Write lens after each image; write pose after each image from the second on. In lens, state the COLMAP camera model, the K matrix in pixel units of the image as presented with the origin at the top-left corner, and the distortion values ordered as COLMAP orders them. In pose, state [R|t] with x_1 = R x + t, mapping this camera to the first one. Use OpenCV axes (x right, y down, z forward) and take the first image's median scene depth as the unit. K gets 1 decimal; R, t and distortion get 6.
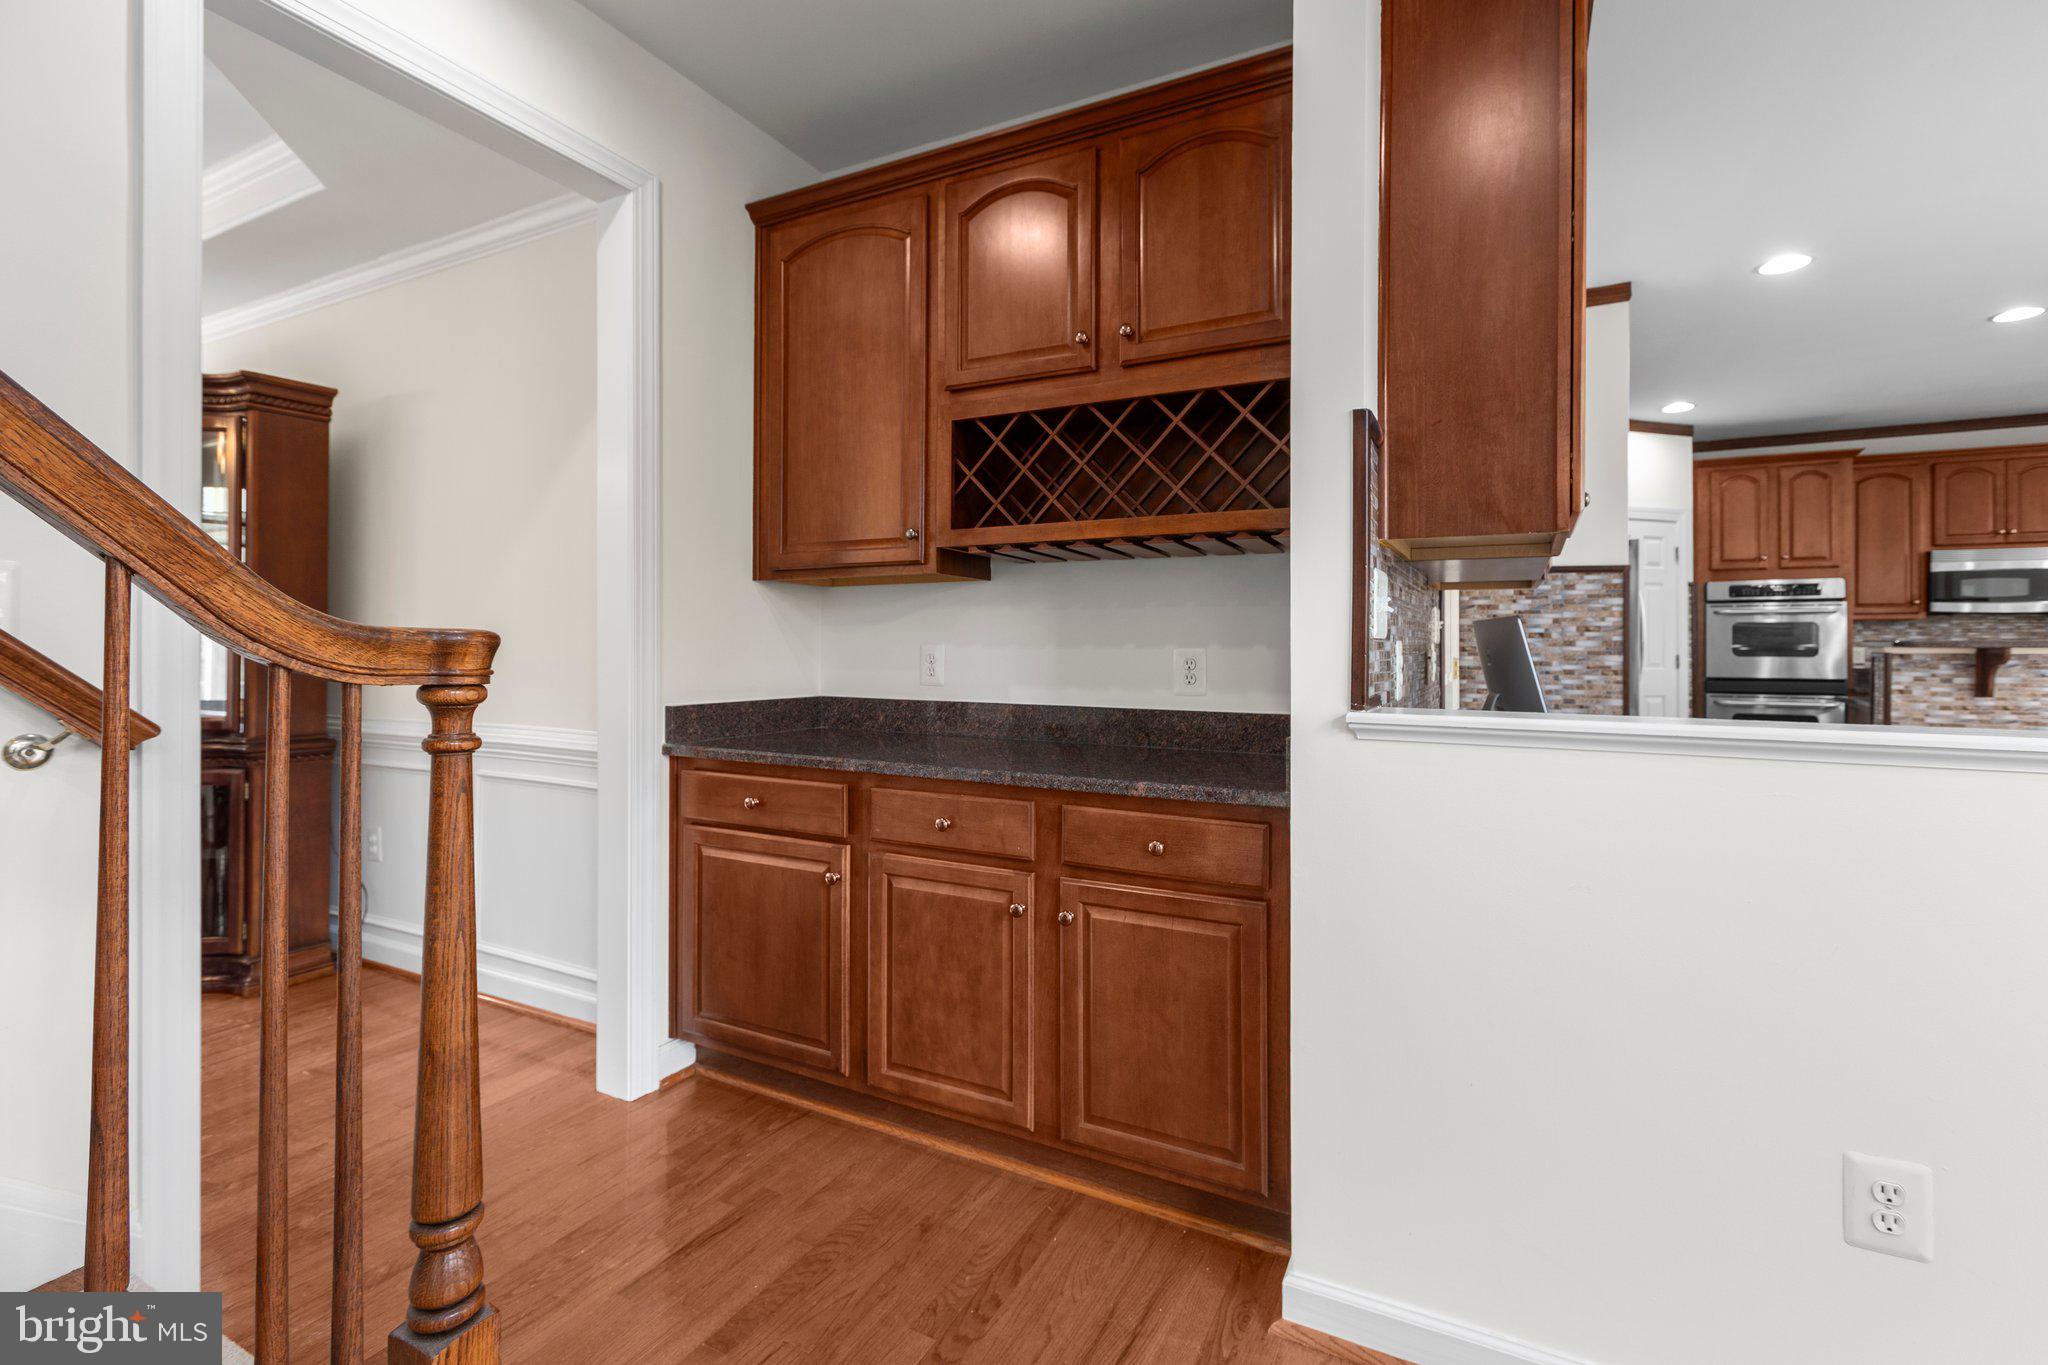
lens RADIAL K [[929.2, 0, 992.7], [0, 929.2, 647.4], [0, 0, 1]] dist [-0.025668, 0.007872]
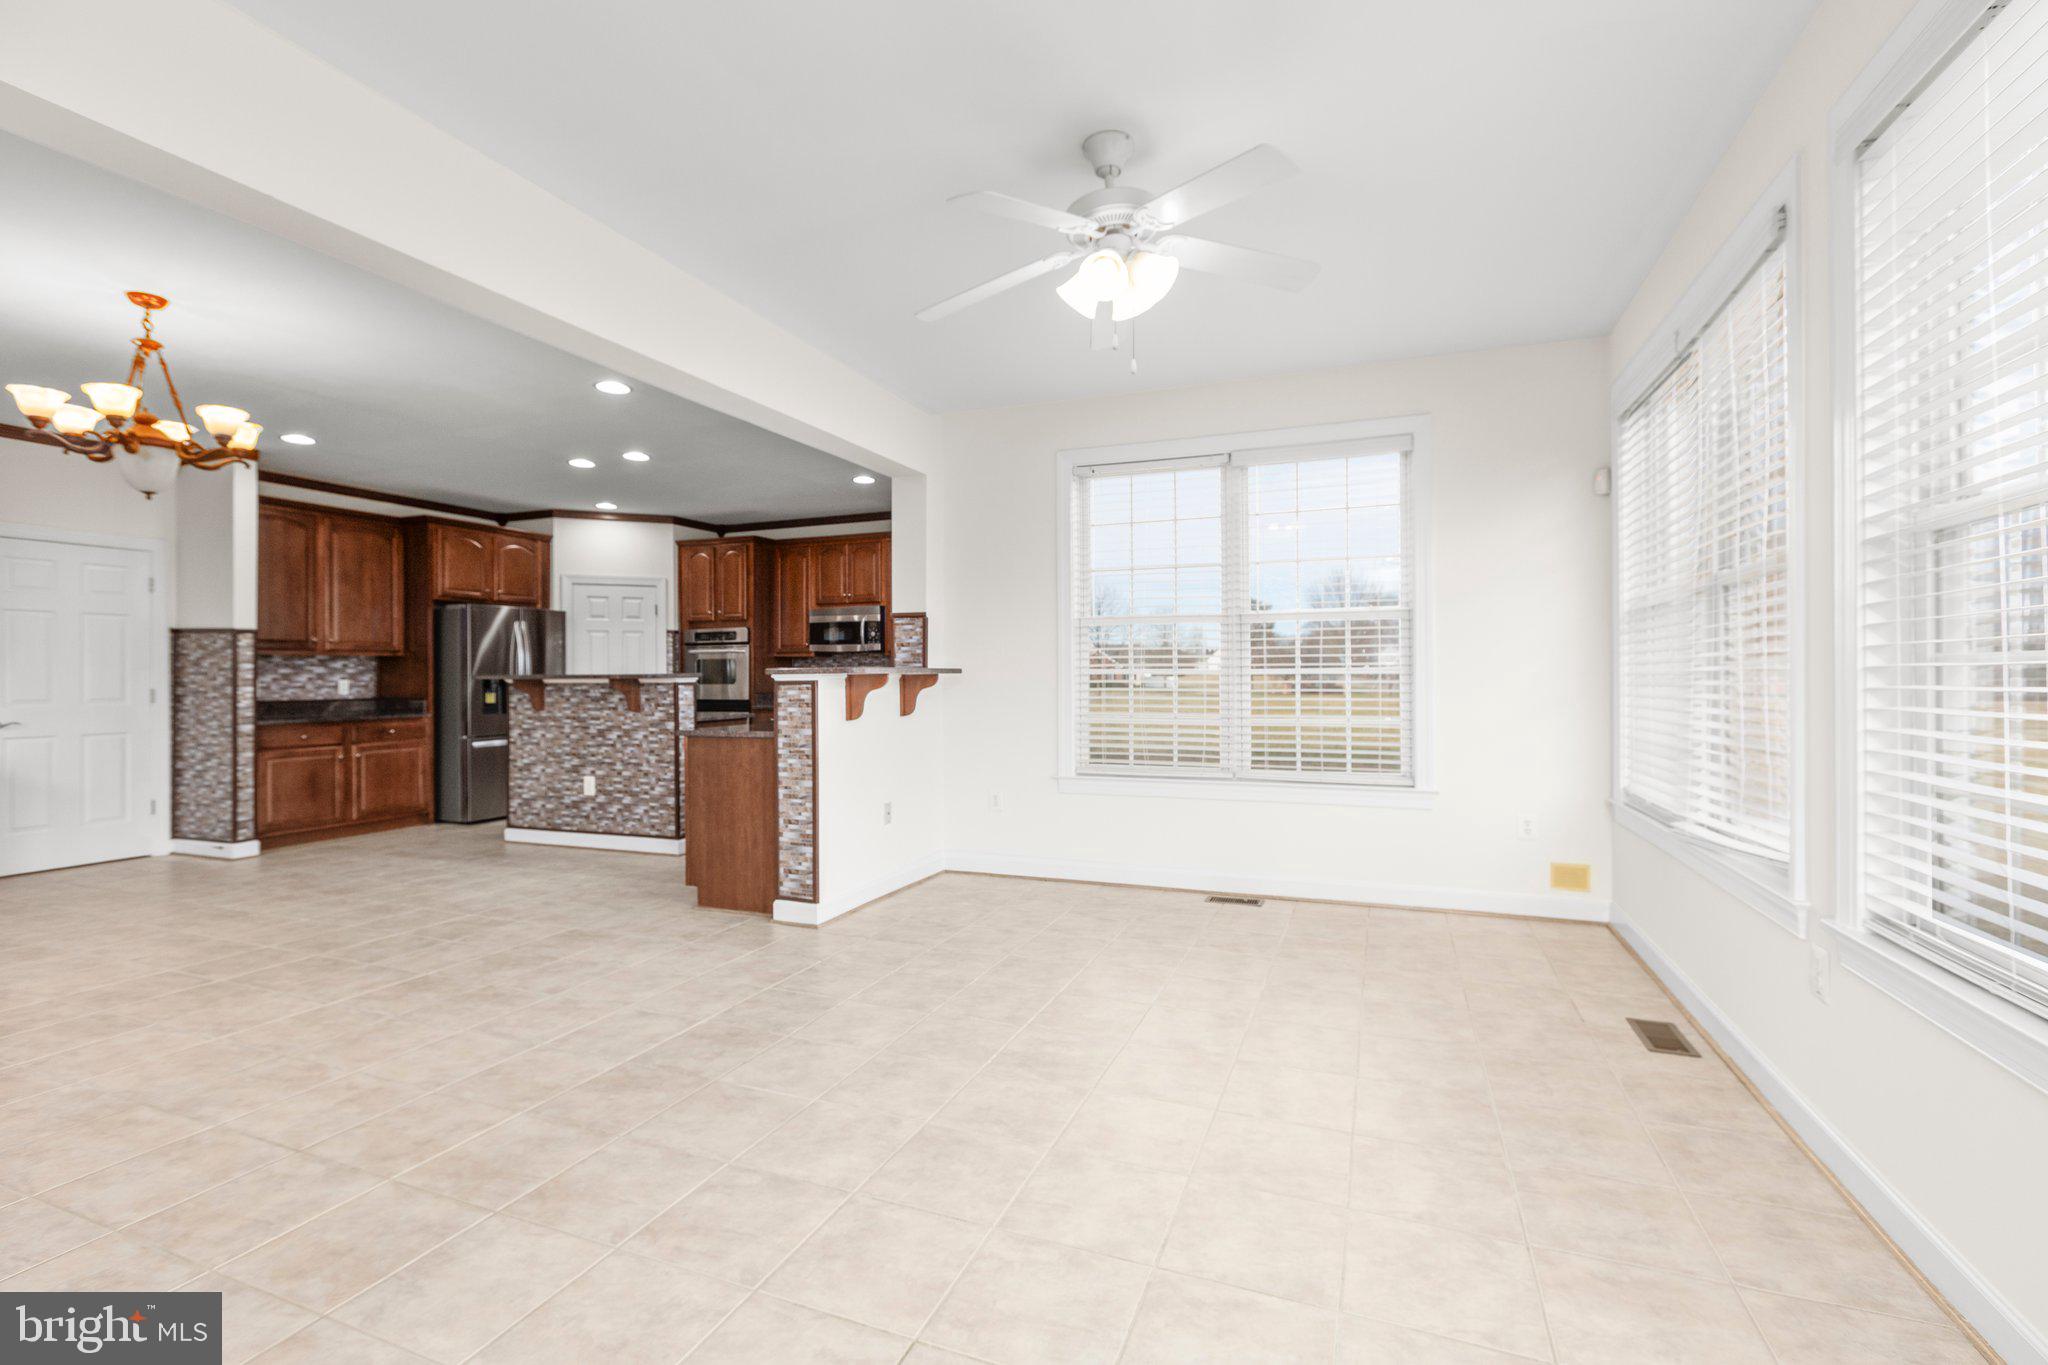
lens RADIAL K [[929.2, 0, 1027.8], [0, 929.2, 676.9], [0, 0, 1]] dist [-0.025668, 0.007872]
pose [[0.991609, -0.007612, 0.129046, 1.151011], [0.007398, 0.999970, 0.002137, -0.000326], [-0.129058, -0.001164, 0.991636, -0.455675]]
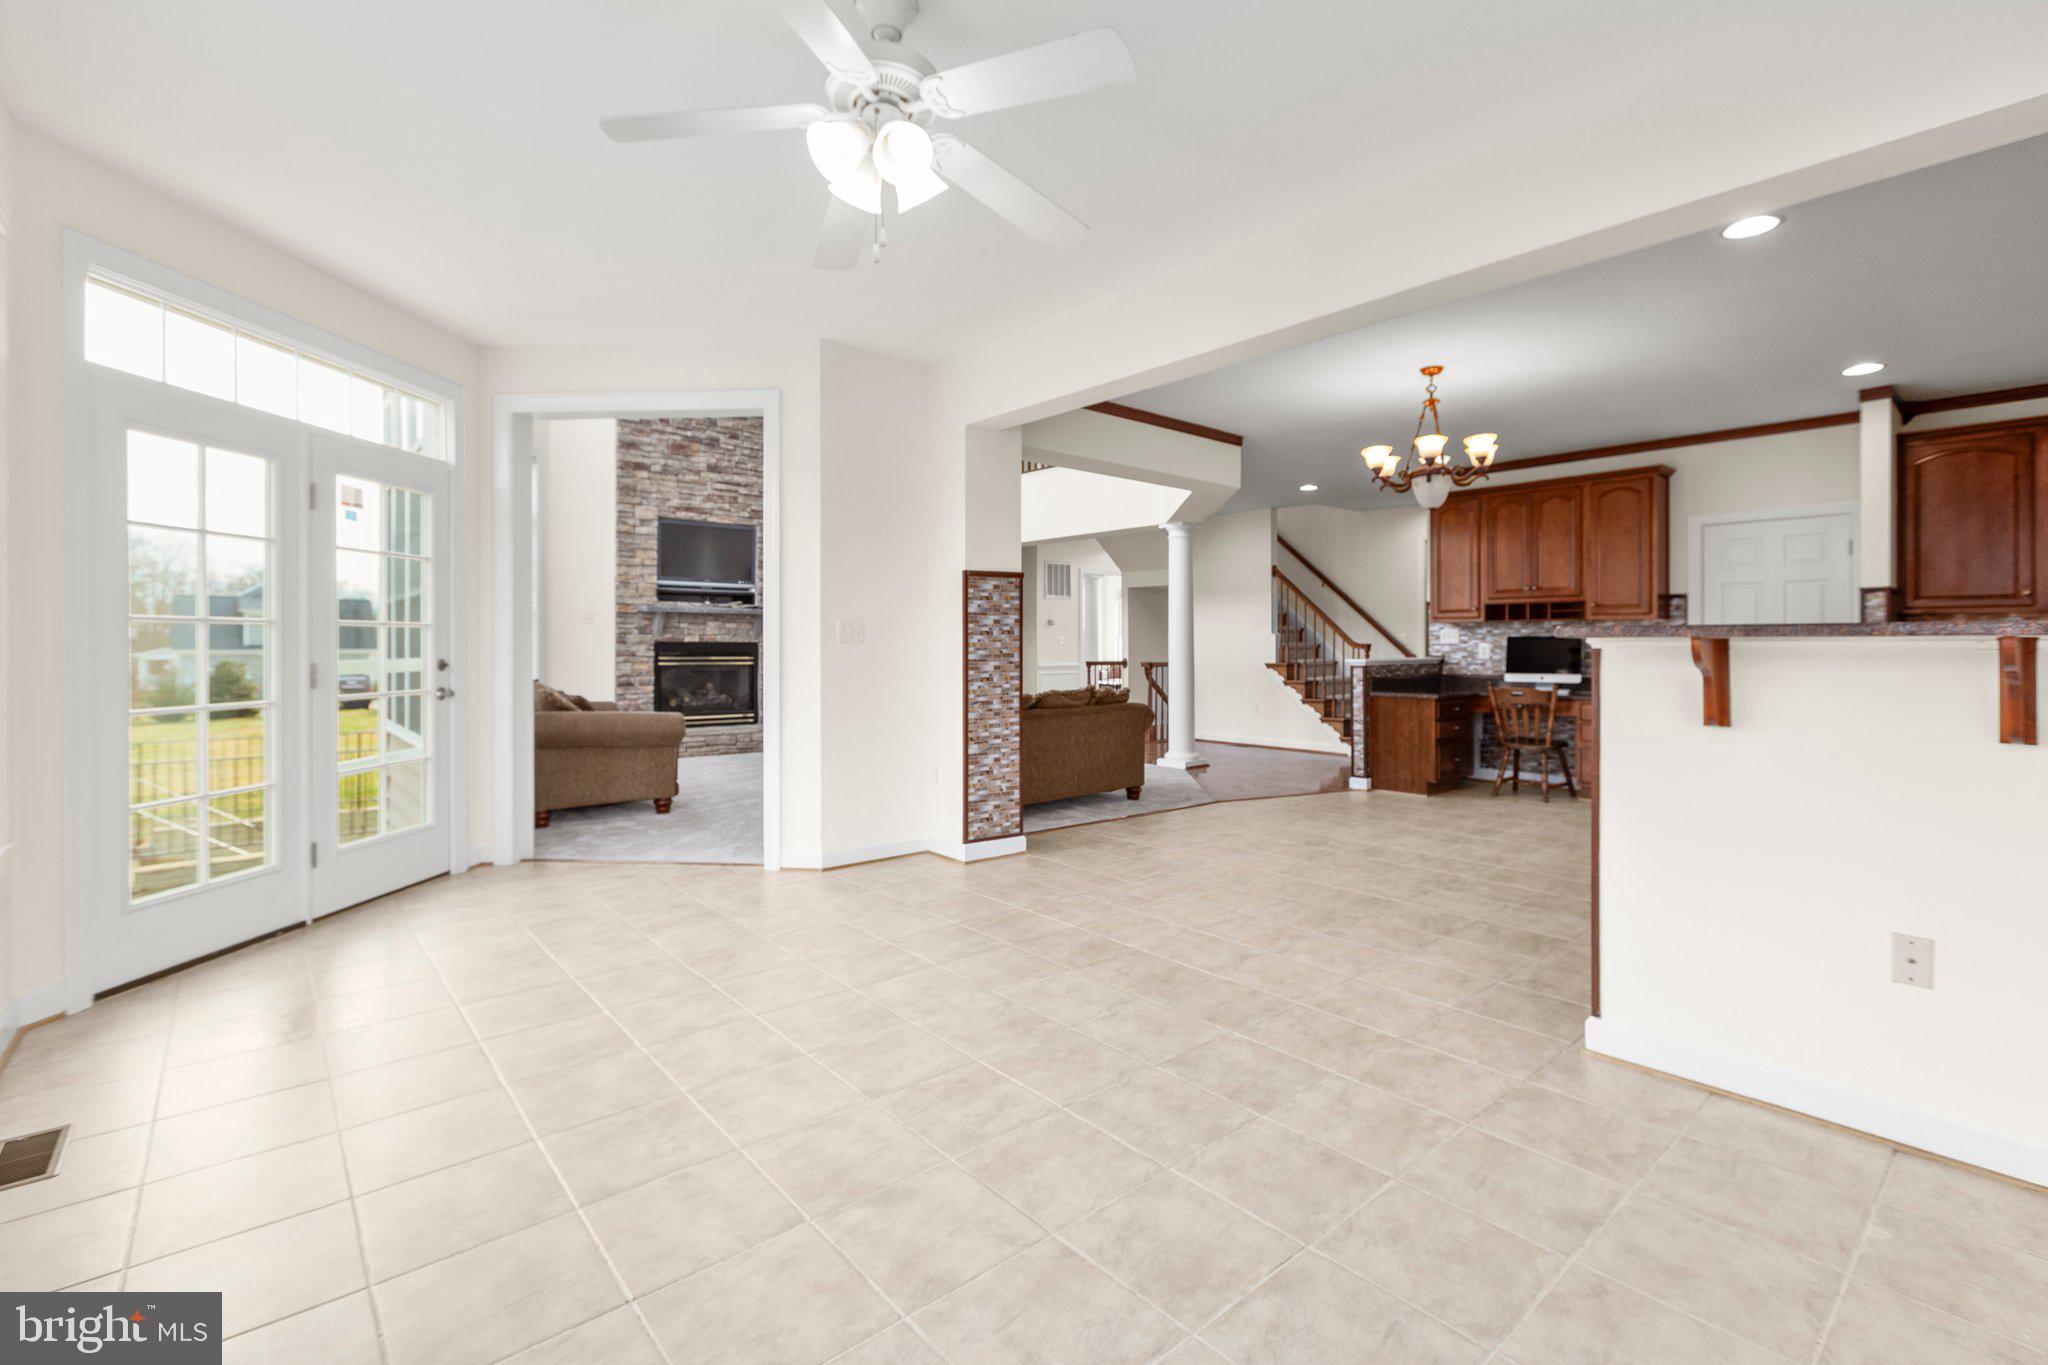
lens RADIAL K [[929.2, 0, 1023.1], [0, 929.2, 637.4], [0, 0, 1]] dist [-0.025668, 0.007872]
pose [[-0.369187, -0.007092, -0.929328, 1.558300], [-0.003302, 0.999975, -0.006319, 0.000734], [0.929349, 0.000736, -0.369201, 0.149332]]
